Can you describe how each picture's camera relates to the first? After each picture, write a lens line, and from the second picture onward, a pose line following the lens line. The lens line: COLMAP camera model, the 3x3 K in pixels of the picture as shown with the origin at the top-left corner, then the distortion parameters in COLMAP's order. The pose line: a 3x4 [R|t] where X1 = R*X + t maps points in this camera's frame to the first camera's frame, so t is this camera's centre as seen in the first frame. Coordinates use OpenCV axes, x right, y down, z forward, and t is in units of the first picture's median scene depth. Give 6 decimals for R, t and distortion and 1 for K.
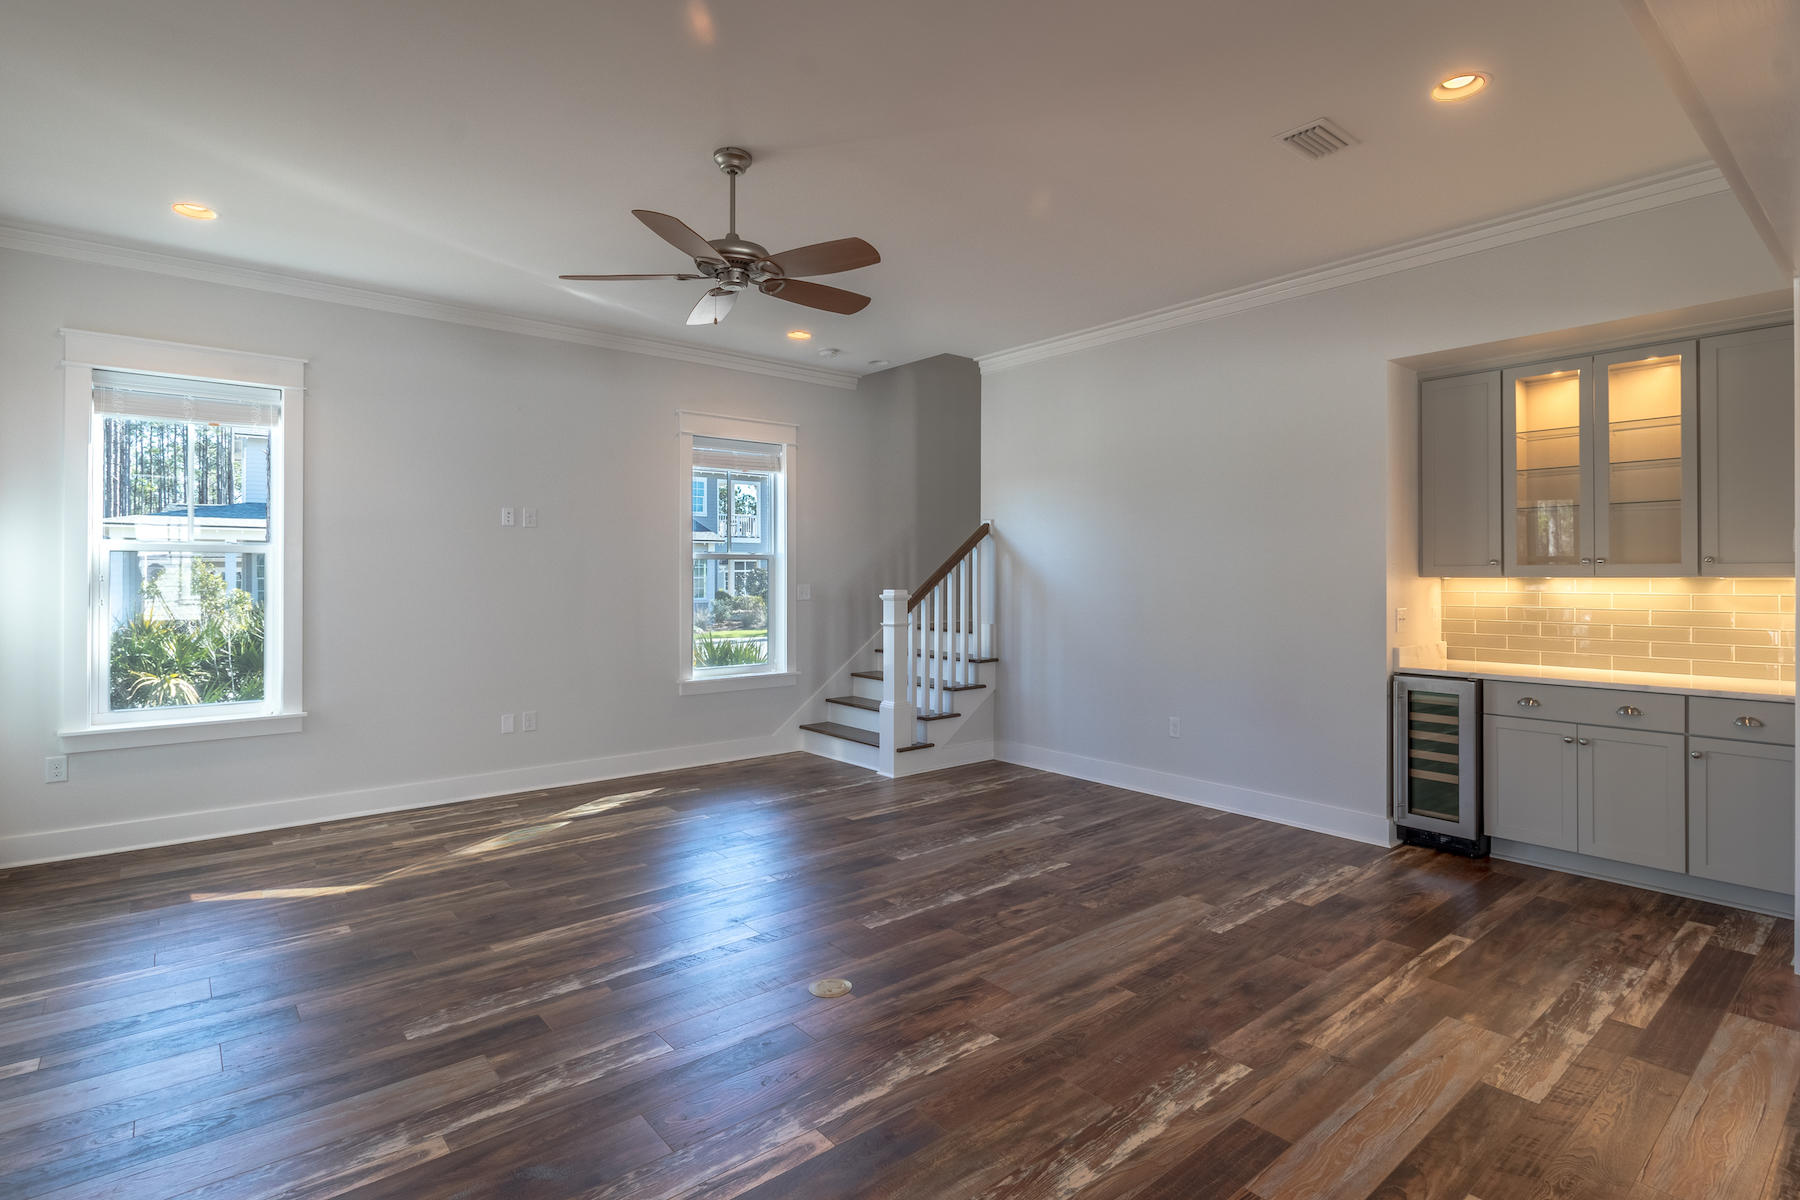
lens RADIAL K [[882.8, 0, 913.9], [0, 882.8, 555.3], [0, 0, 1]] dist [-0.002030, -0.001547]
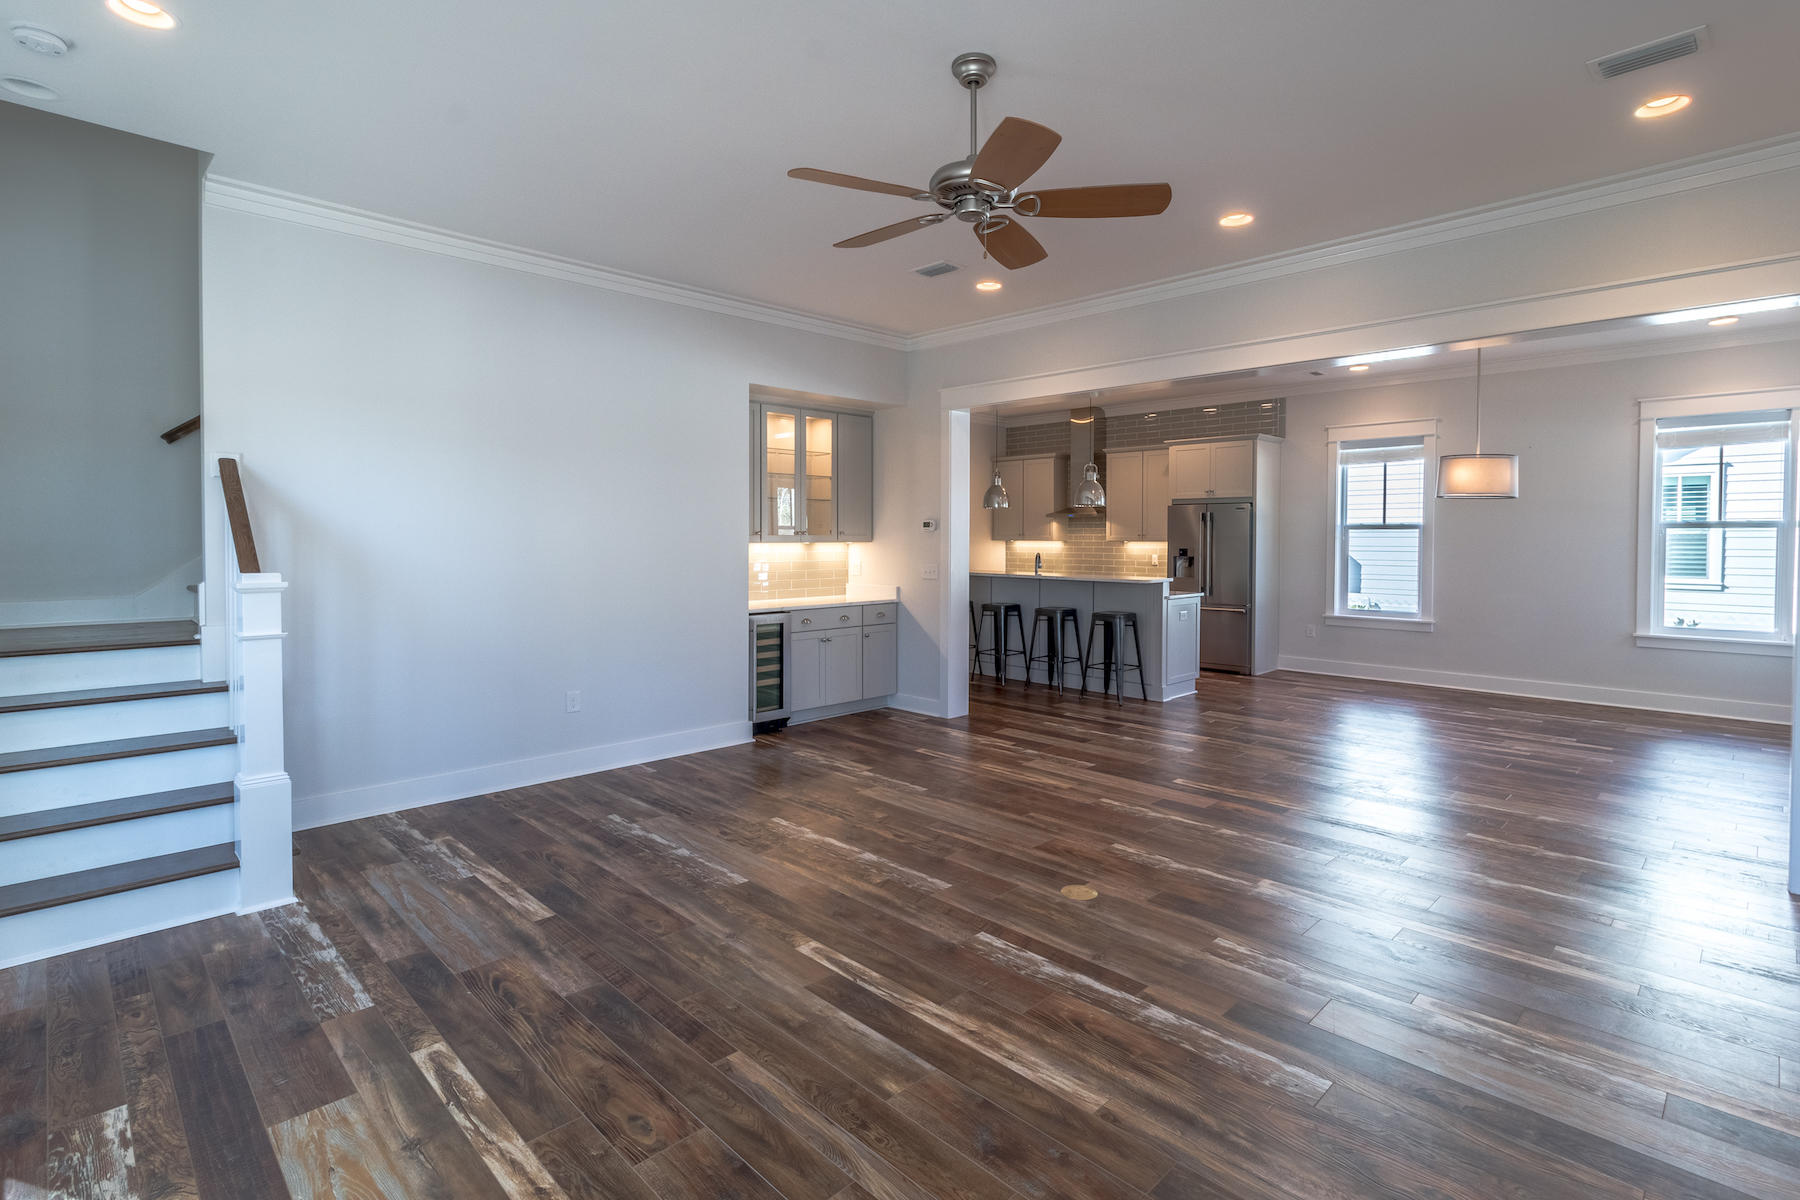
lens RADIAL K [[874.9, 0, 890.7], [0, 874.9, 548.4], [0, 0, 1]] dist [0.001421, -0.000090]
pose [[-0.070273, -0.014754, 0.997419, -1.079554], [-0.022794, 0.999653, 0.013181, 0.011500], [-0.997267, -0.021809, -0.070585, 1.161057]]
